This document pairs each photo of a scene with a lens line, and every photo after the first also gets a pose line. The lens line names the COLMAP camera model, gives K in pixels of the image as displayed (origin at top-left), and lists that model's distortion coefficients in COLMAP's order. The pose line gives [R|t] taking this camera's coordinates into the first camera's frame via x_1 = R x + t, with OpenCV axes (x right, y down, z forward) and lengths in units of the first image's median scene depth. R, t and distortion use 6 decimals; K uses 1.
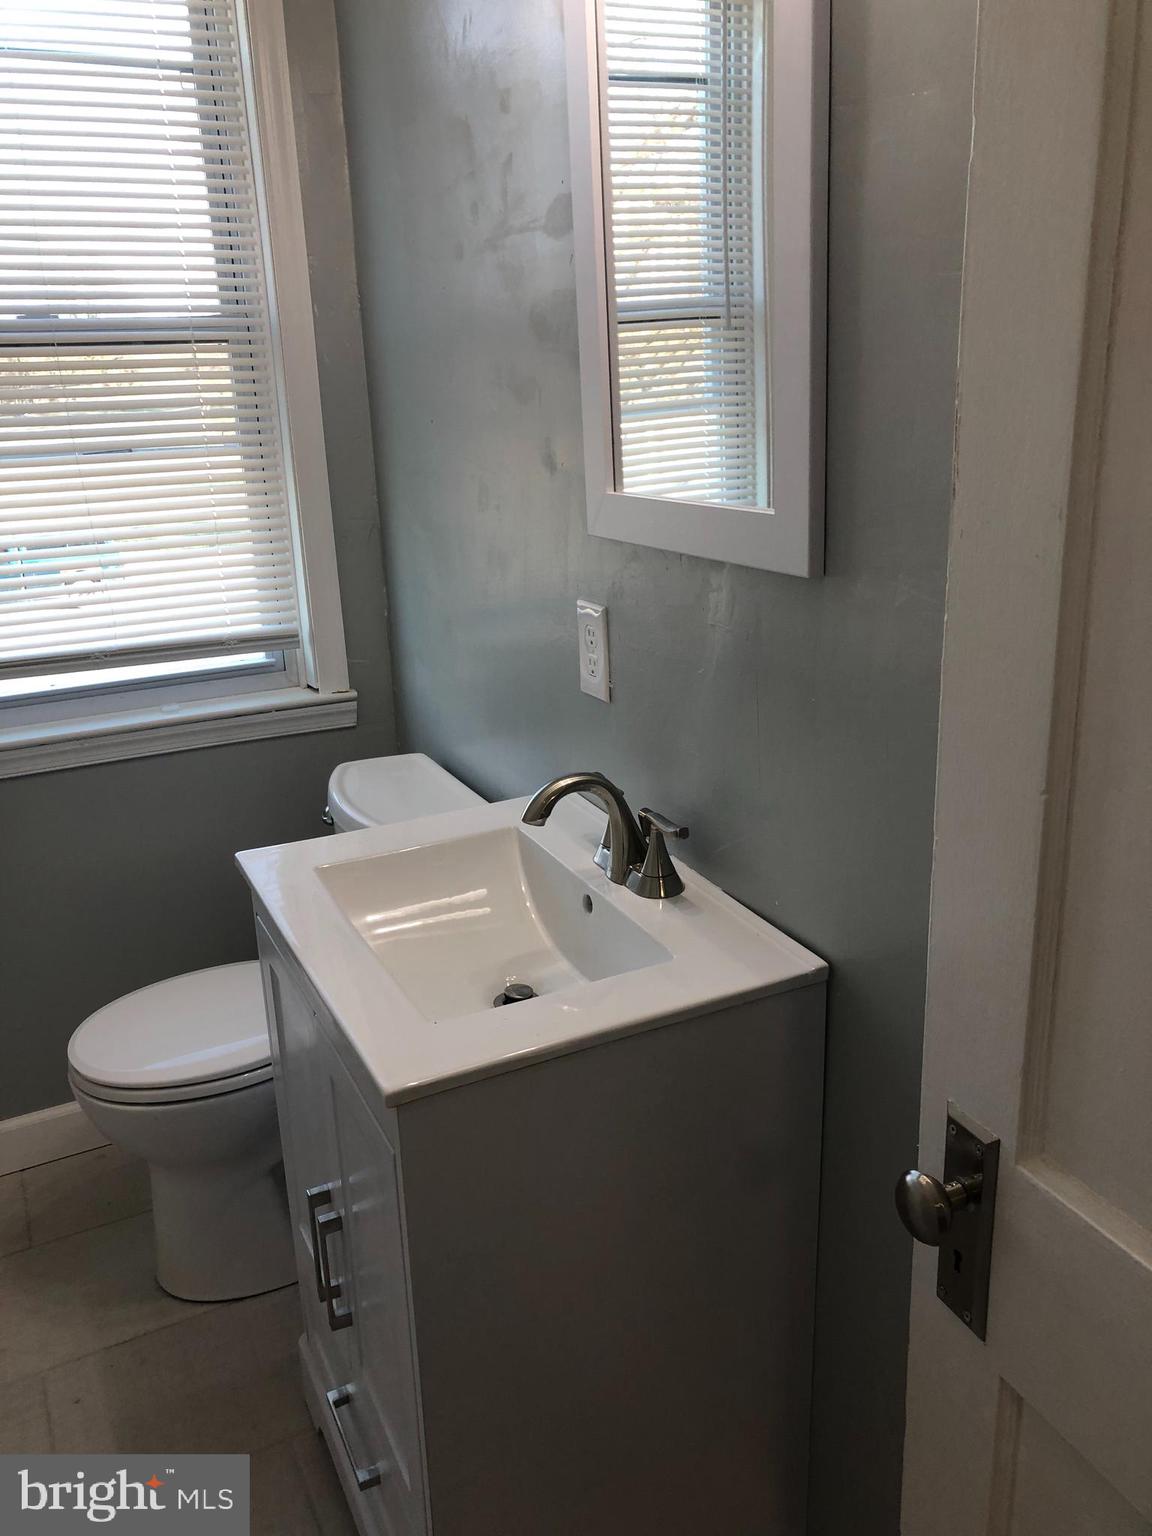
lens RADIAL K [[1284.6, 0, 576.0], [0, 1284.6, 768.0], [0, 0, 1]] dist [0.002633, 0.070241]
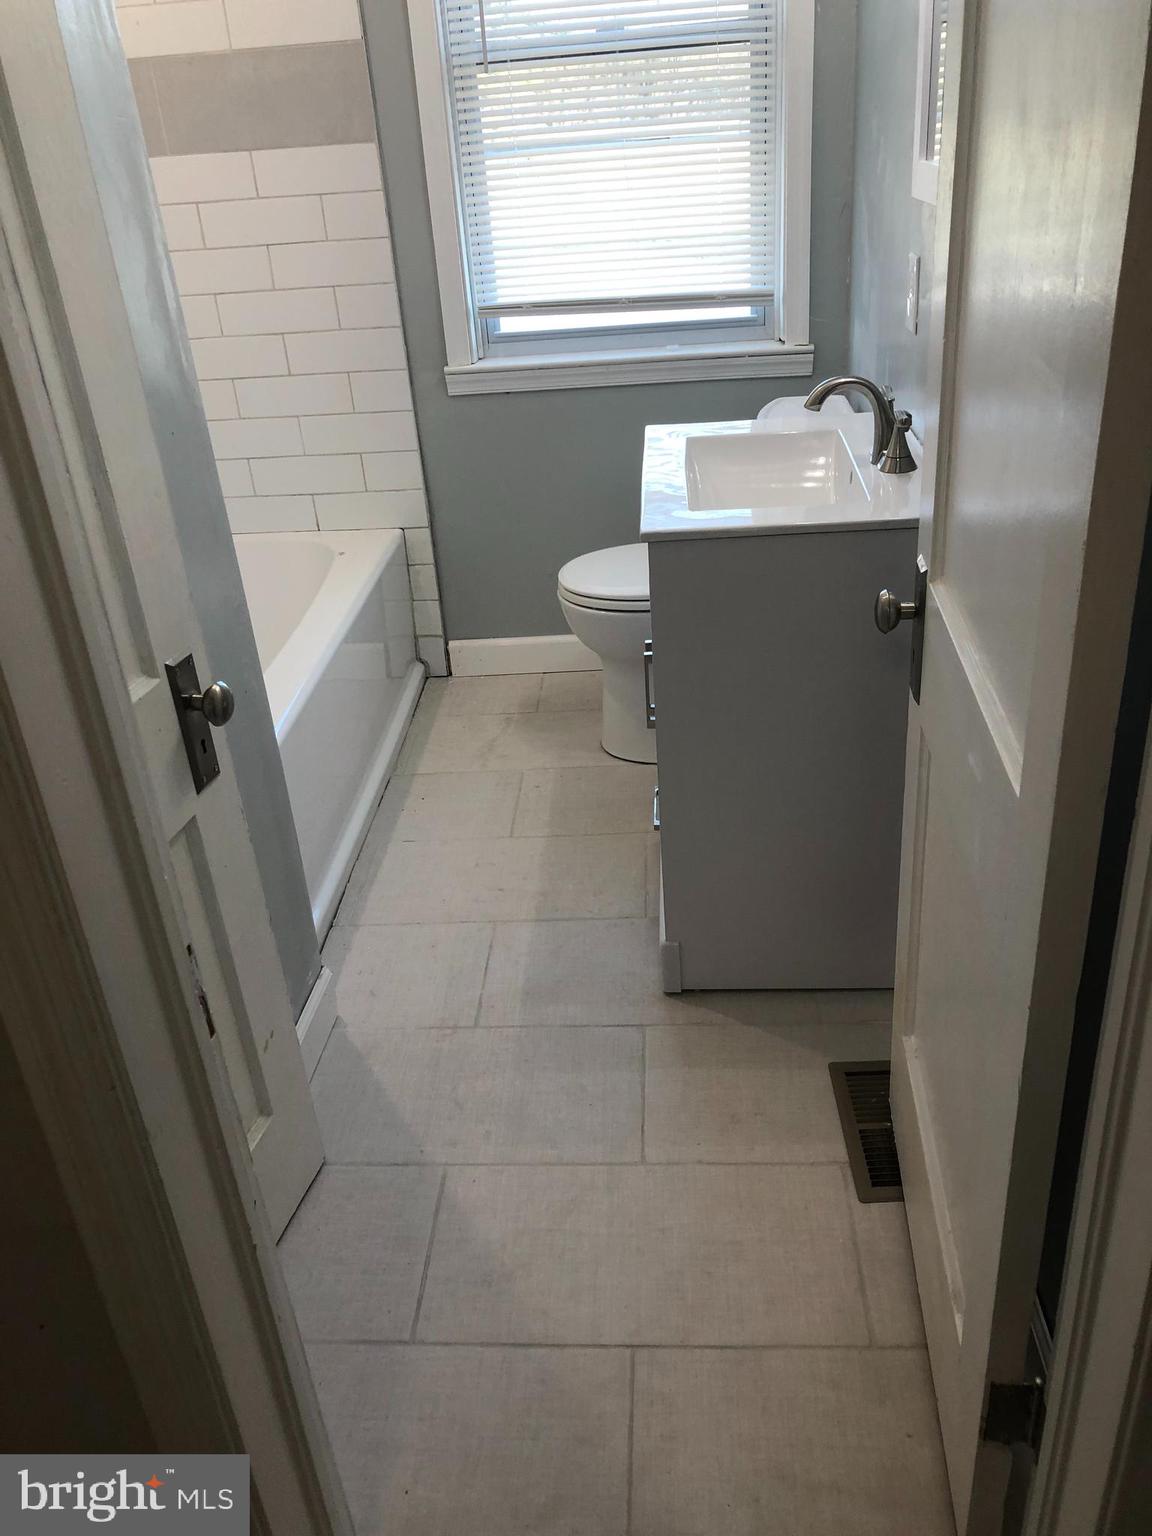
lens RADIAL K [[1284.6, 0, 576.0], [0, 1284.6, 768.0], [0, 0, 1]] dist [0.002633, 0.070241]
pose [[0.868166, 0.211441, -0.448978, 0.296430], [-0.118261, 0.966778, 0.226617, 0.086972], [0.481978, -0.143644, 0.864328, -0.274218]]
